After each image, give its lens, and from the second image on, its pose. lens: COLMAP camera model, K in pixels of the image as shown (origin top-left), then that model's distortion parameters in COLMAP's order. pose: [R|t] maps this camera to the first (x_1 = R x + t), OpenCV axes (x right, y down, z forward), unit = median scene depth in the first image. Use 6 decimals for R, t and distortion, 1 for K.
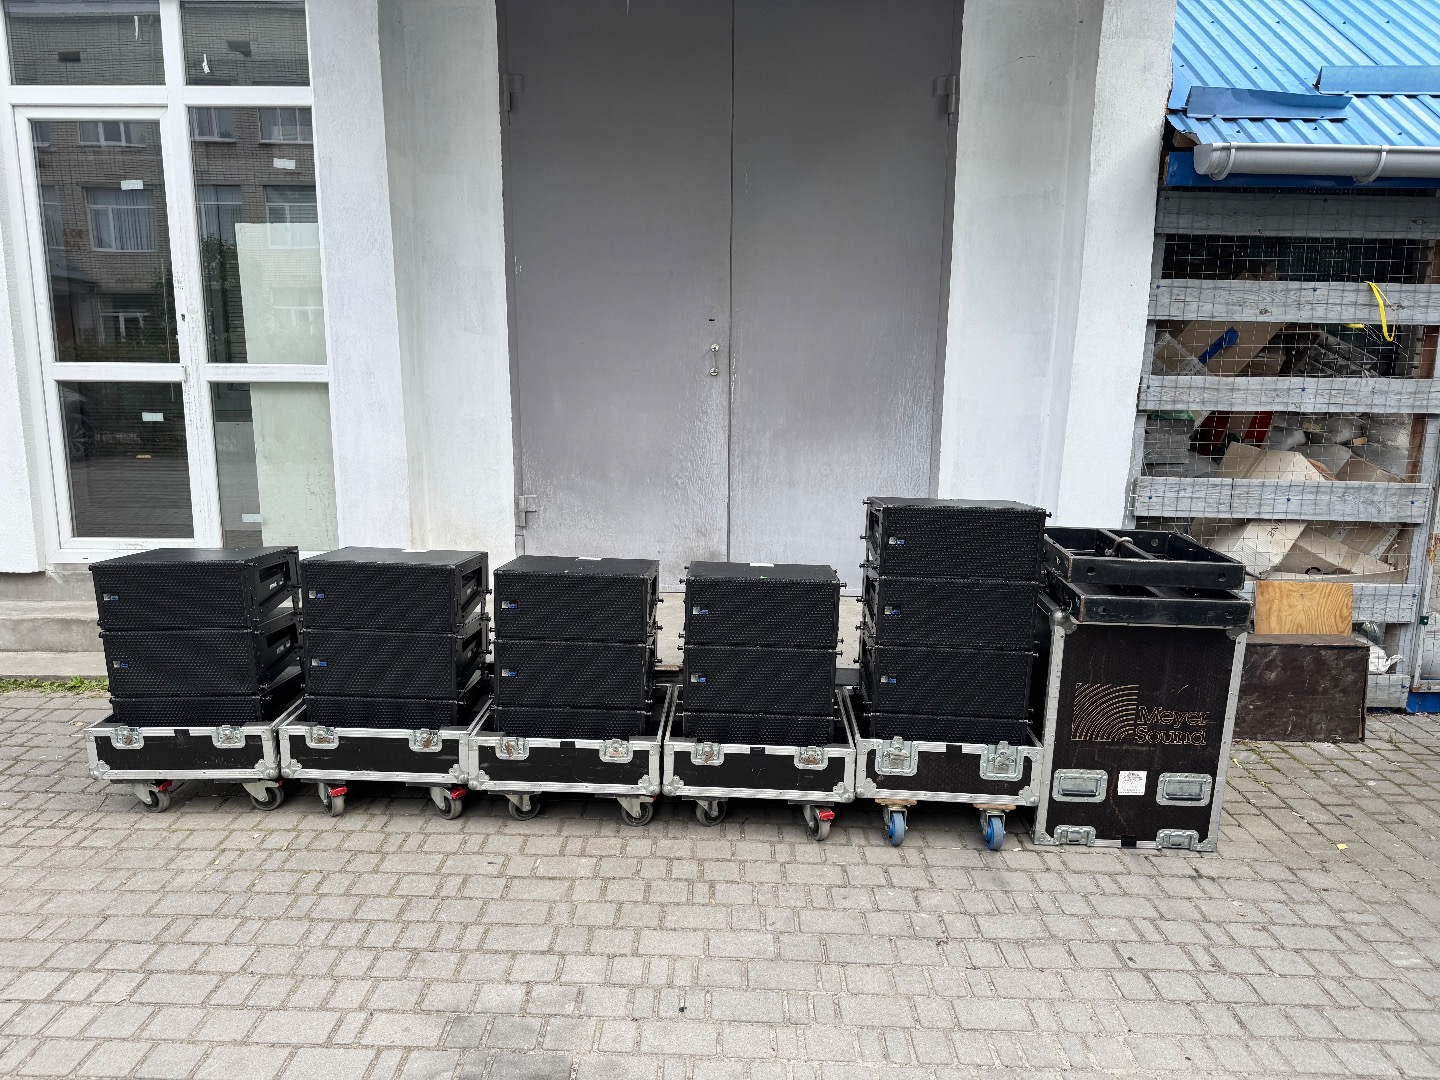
lens RADIAL K [[1041.9, 0, 715.1], [0, 1041.9, 545.9], [0, 0, 1]] dist [0.055892, -0.071345]
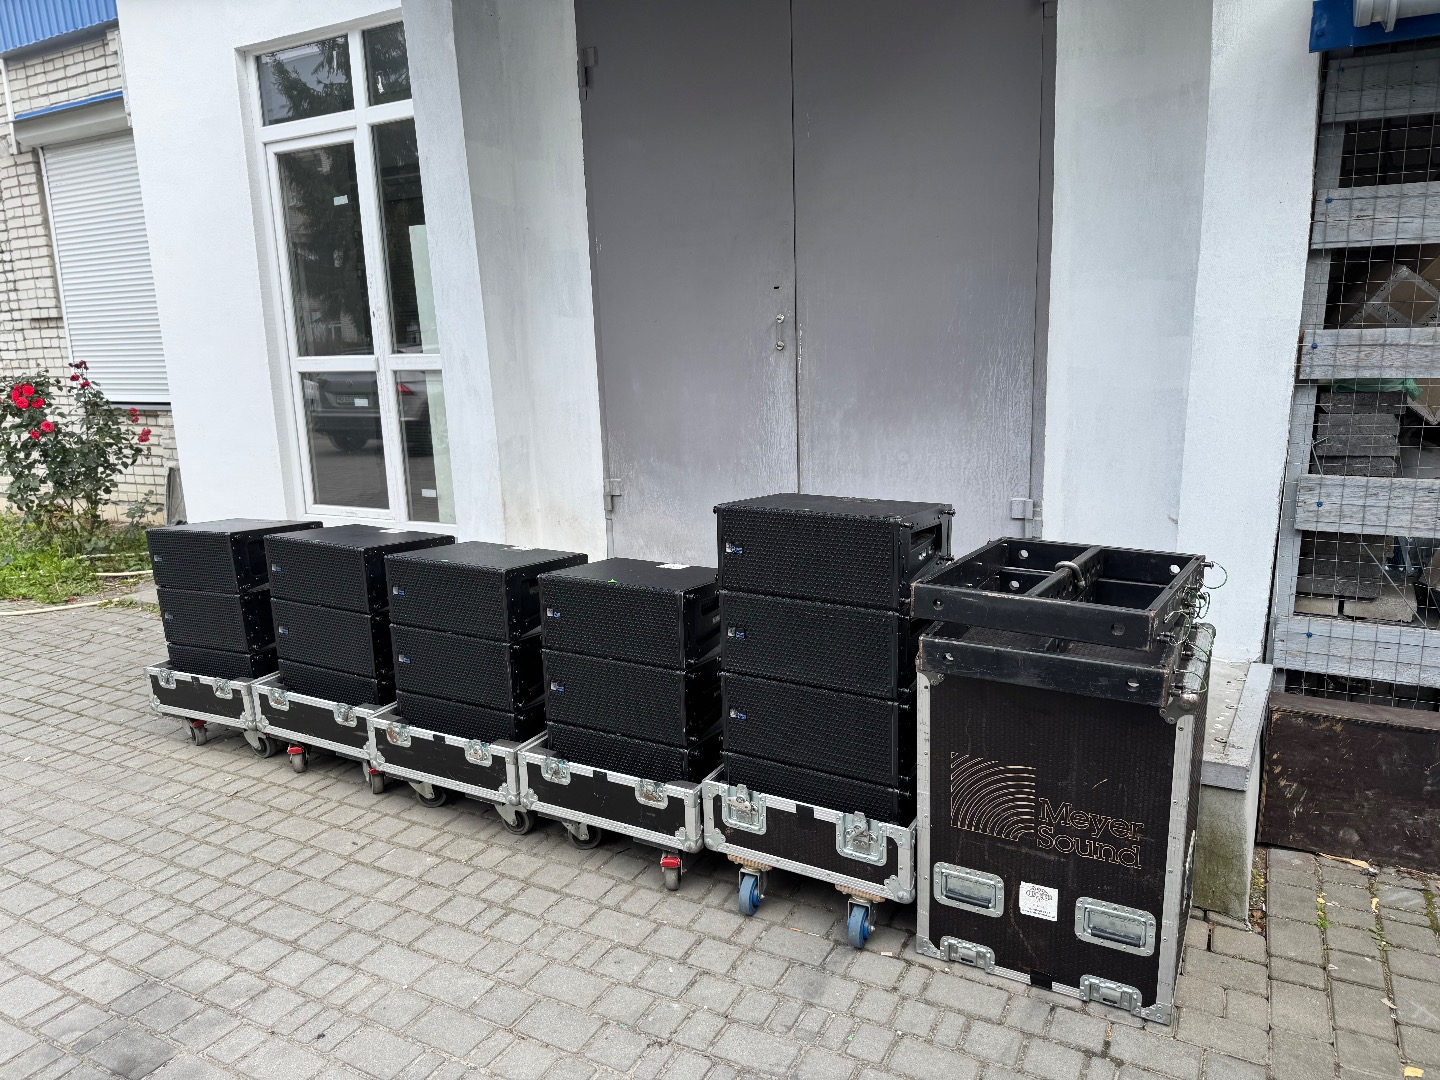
lens RADIAL K [[1044.8, 0, 720.0], [0, 1044.8, 540.0], [0, 0, 1]] dist [0.042483, -0.055151]
pose [[0.878730, 0.052522, -0.474420, 0.532437], [-0.044428, 0.998613, 0.028262, -0.032946], [0.475246, -0.003757, 0.879845, 0.259431]]
